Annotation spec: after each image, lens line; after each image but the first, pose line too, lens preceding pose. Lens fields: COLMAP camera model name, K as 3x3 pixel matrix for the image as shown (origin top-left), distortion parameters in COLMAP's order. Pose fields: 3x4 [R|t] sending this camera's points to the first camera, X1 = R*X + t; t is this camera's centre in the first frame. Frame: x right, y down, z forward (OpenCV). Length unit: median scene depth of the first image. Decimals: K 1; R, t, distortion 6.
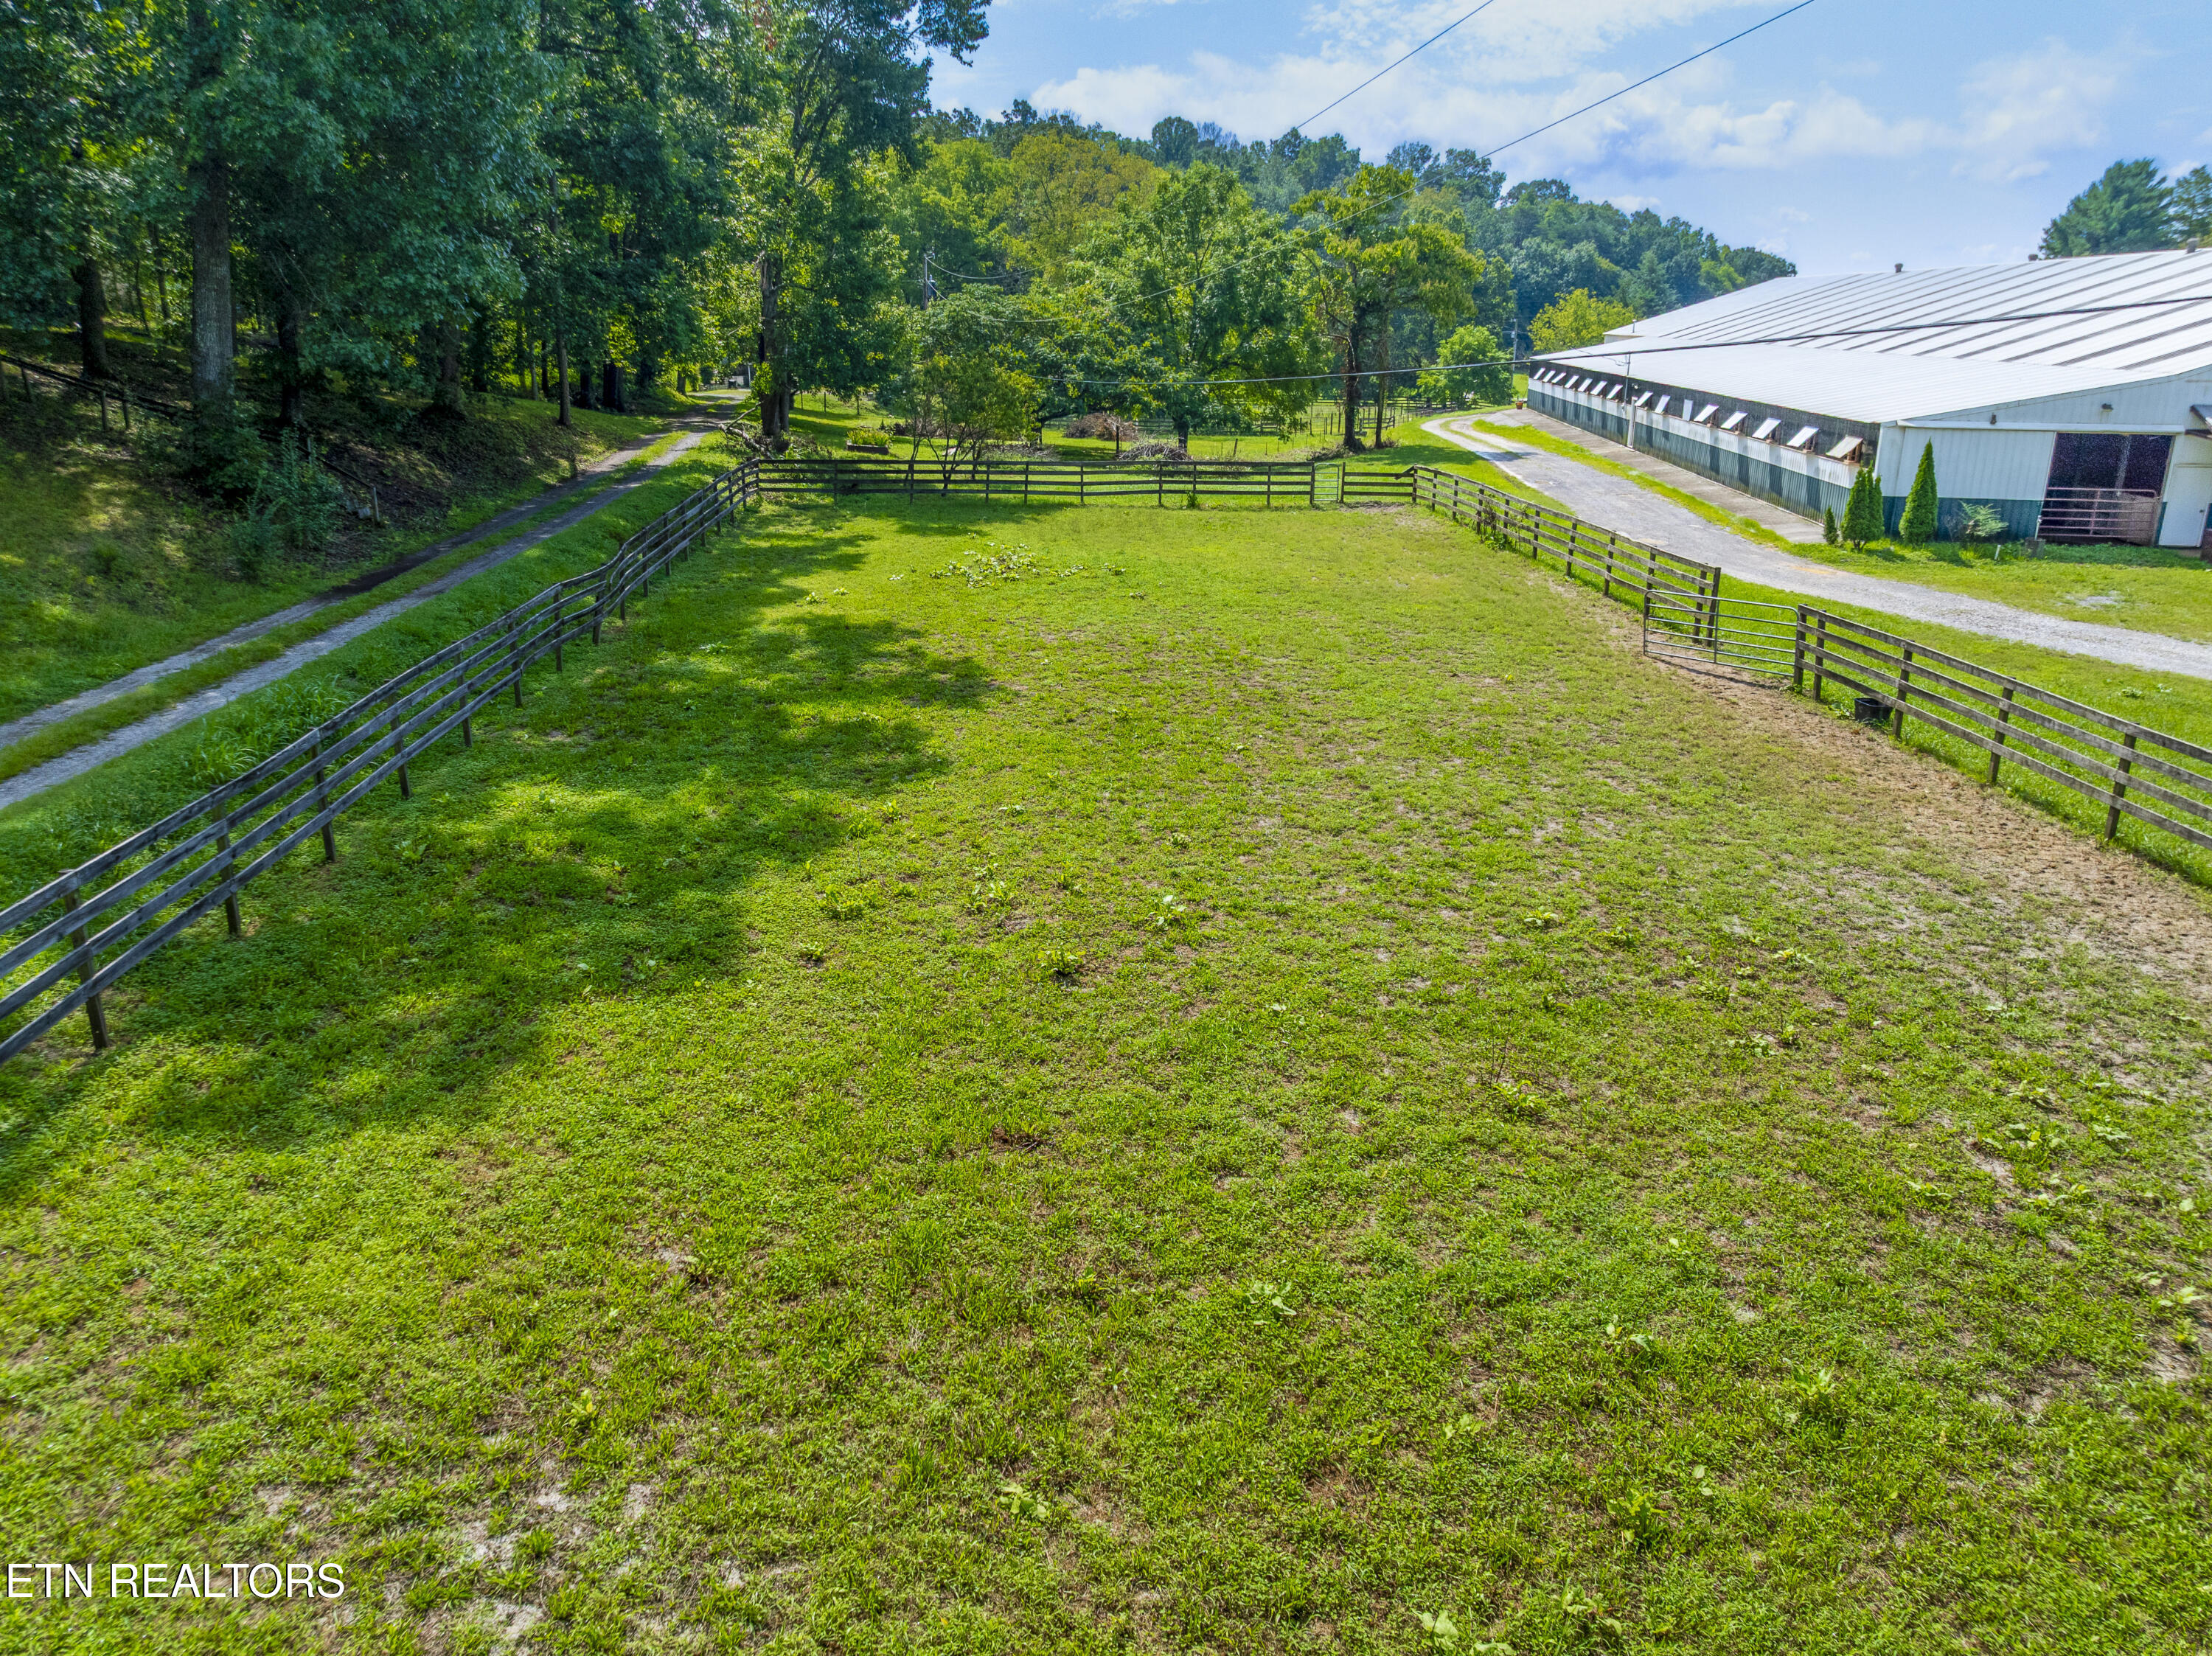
lens RADIAL K [[1574.6, 0, 1106.0], [0, 1574.6, 828.0], [0, 0, 1]] dist [-0.066872, 0.047569]
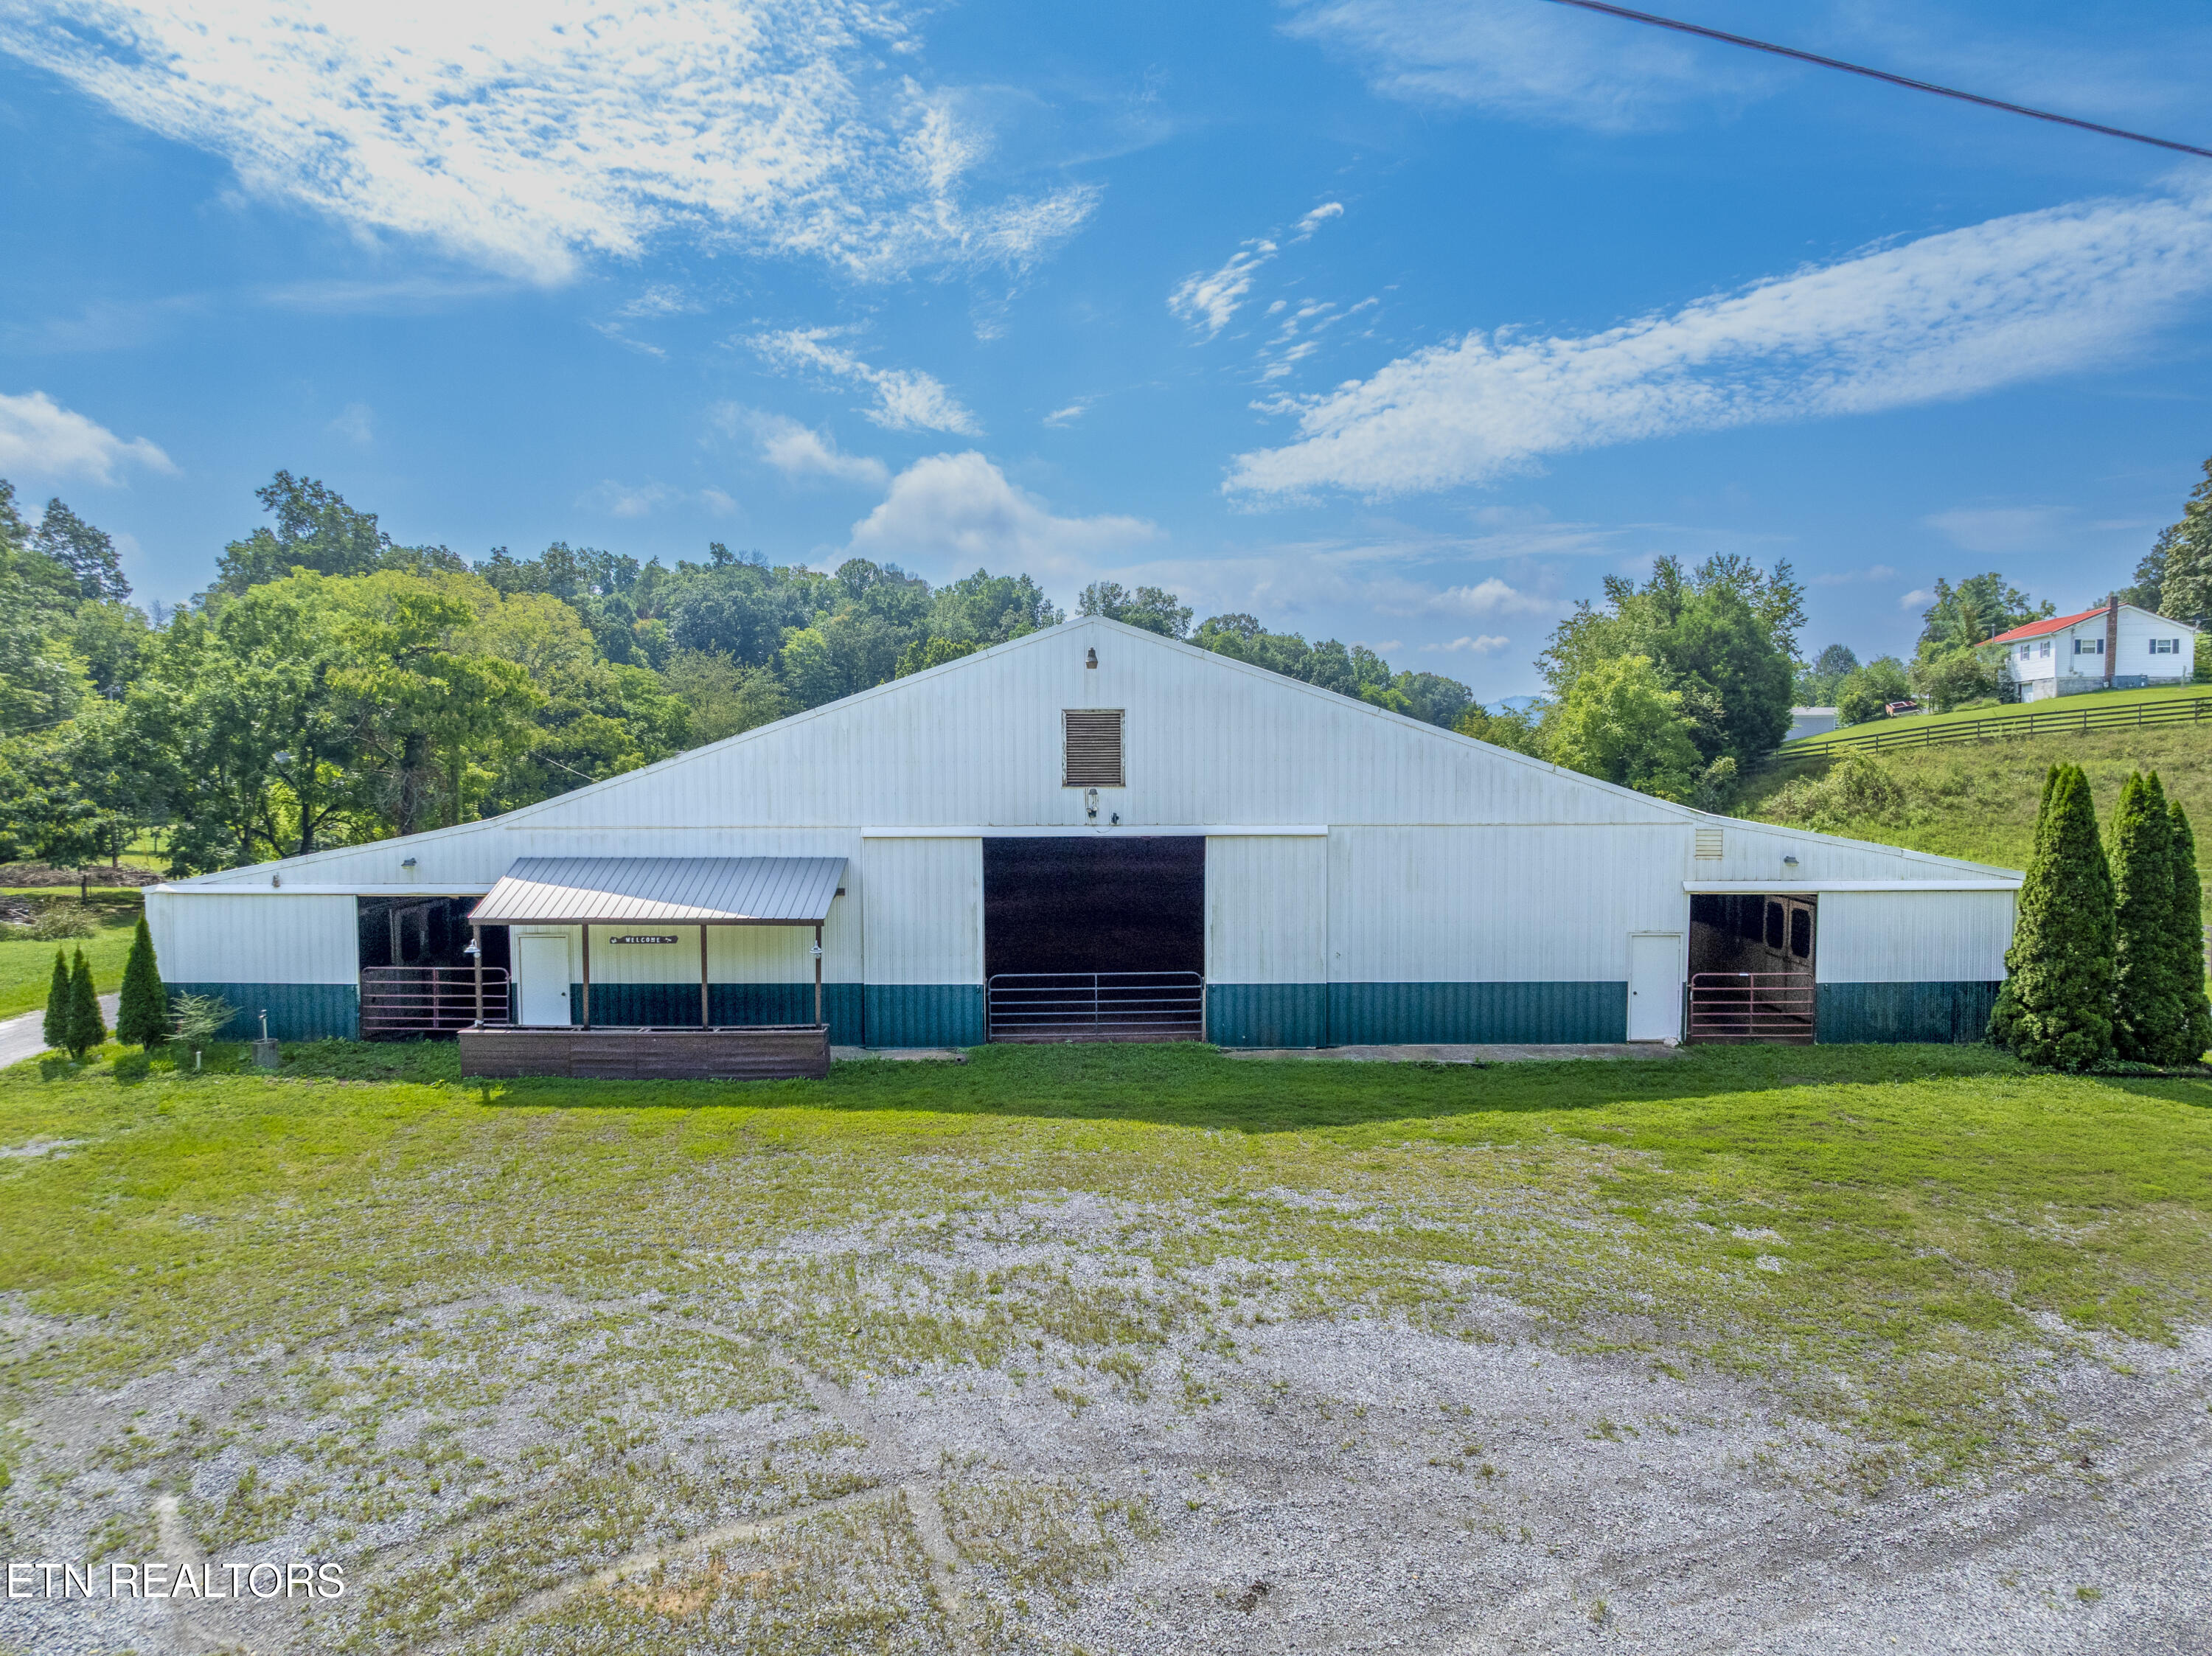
lens RADIAL K [[1537.3, 0, 1043.9], [0, 1537.3, 805.1], [0, 0, 1]] dist [-0.107063, 0.056579]
pose [[0.999296, -0.012673, 0.035314, 0.722119], [0.021757, 0.962539, -0.270268, -0.067861], [-0.030566, 0.270846, 0.962137, 0.183084]]
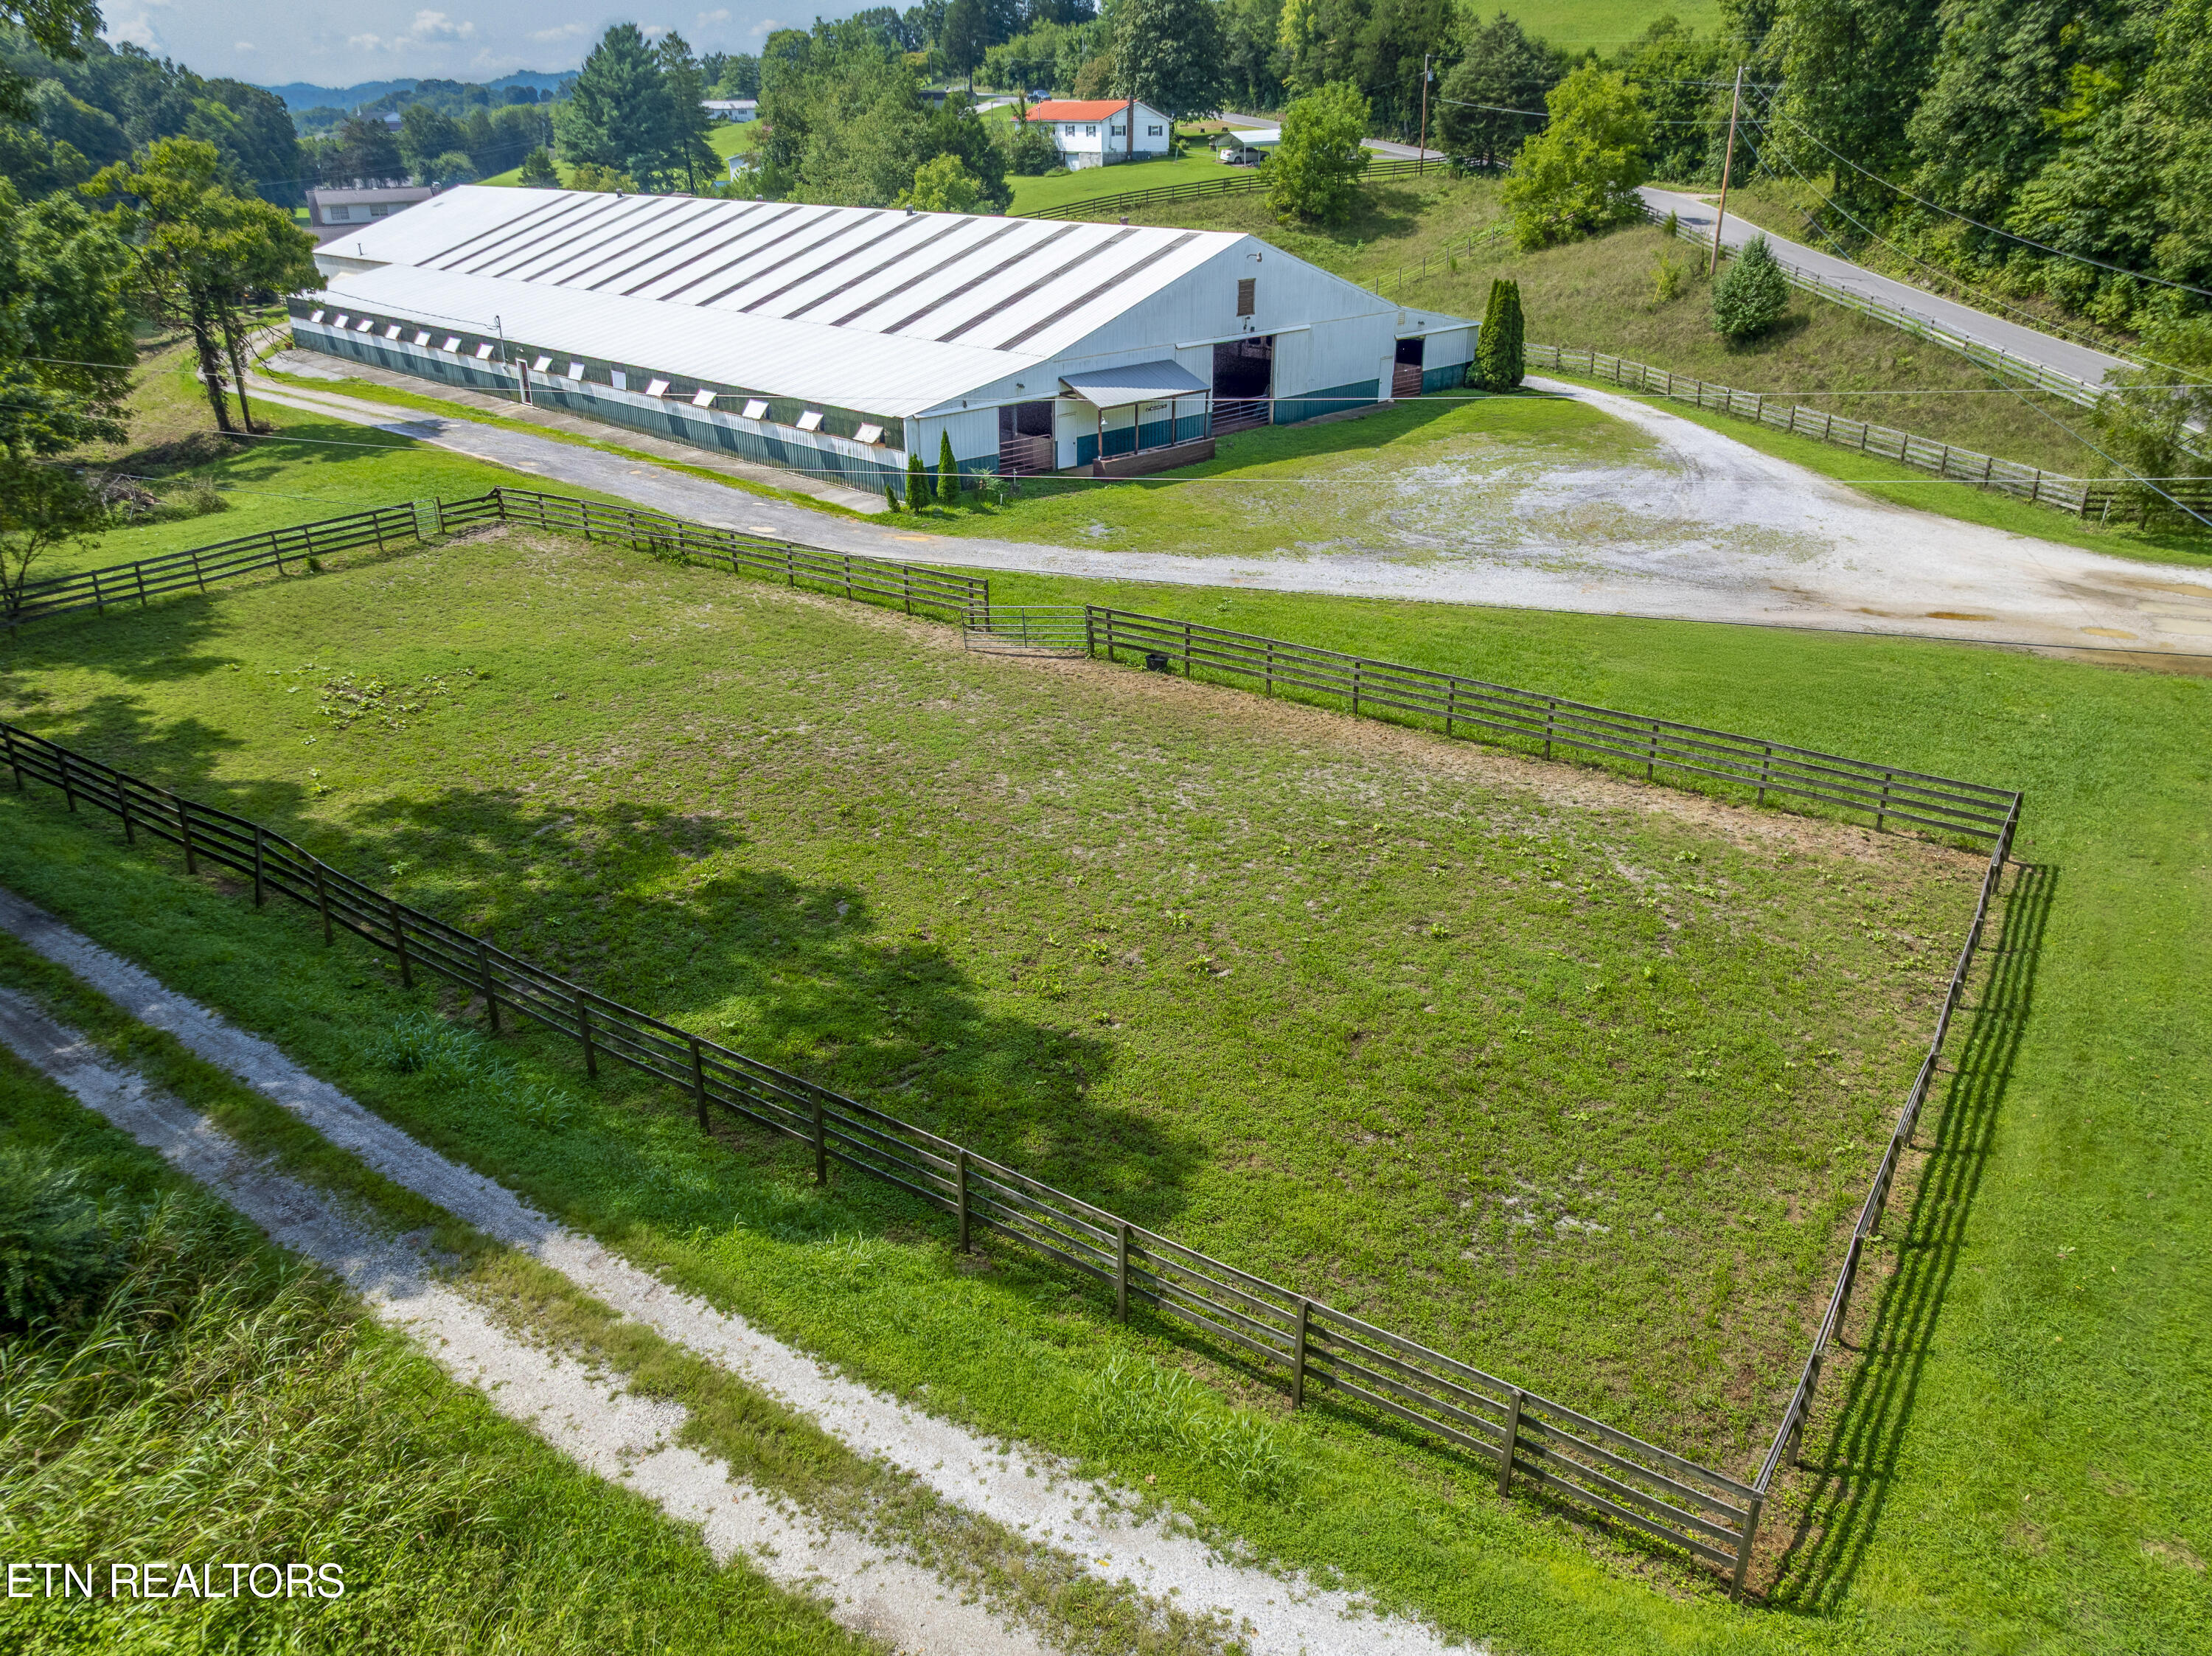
lens RADIAL K [[1576.5, 0, 1106.0], [0, 1576.5, 828.0], [0, 0, 1]] dist [-0.053529, 0.022378]
pose [[0.625823, -0.330131, 0.706654, -0.389873], [0.245617, 0.943326, 0.223176, -0.146115], [-0.740282, 0.033897, 0.671441, -0.045274]]
